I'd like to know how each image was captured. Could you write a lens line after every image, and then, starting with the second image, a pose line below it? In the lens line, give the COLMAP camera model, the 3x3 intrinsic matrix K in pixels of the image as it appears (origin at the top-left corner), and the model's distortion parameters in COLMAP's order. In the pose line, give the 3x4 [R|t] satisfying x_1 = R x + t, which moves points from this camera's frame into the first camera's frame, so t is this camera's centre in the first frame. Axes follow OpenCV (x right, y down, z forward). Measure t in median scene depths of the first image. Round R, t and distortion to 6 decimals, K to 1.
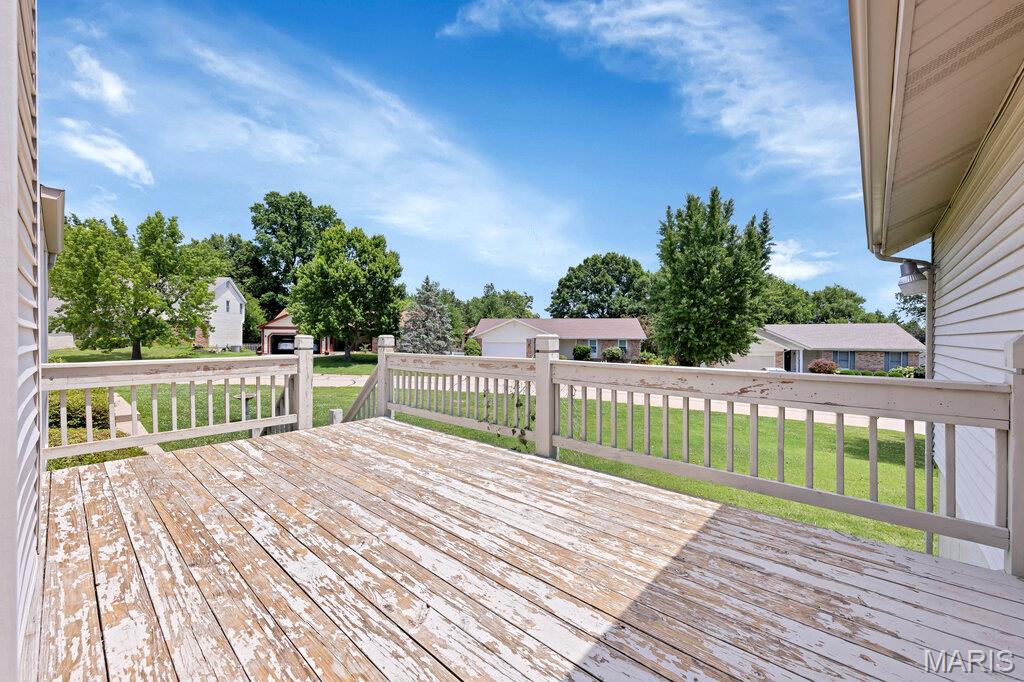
lens RADIAL K [[400.3, 0, 514.9], [0, 400.3, 343.6], [0, 0, 1]] dist [0.005206, 0.000092]
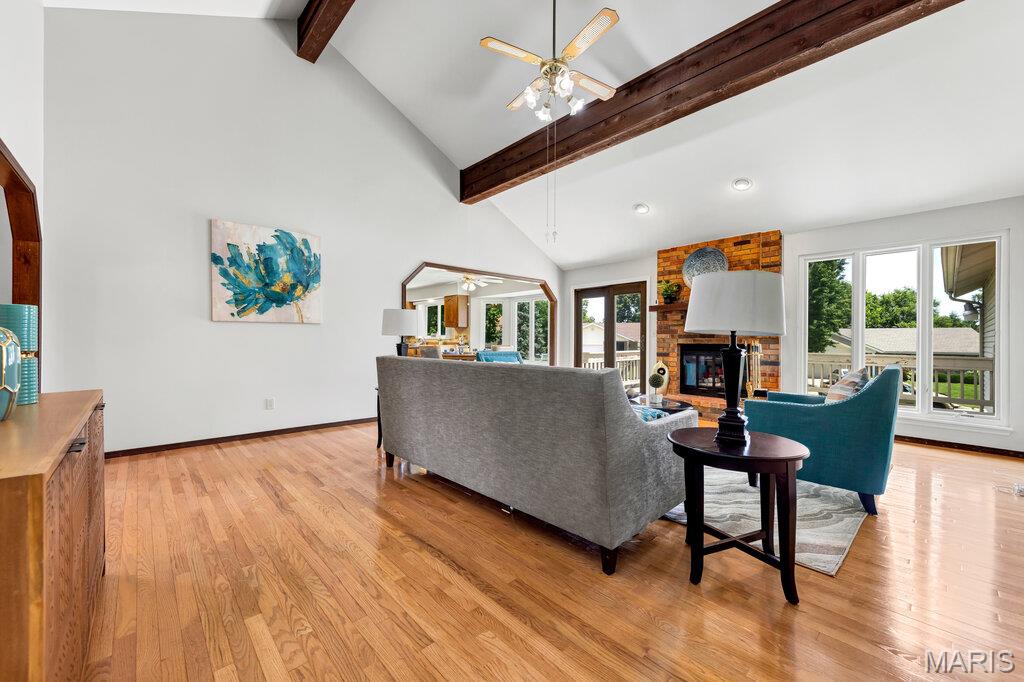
lens RADIAL K [[400.3, 0, 519.2], [0, 400.3, 336.6], [0, 0, 1]] dist [0.005206, 0.000092]
pose [[0.996159, 0.003140, -0.087510, -0.144624], [-0.005201, 0.999714, -0.023339, 0.002223], [0.087411, 0.023704, 0.995890, -0.154726]]
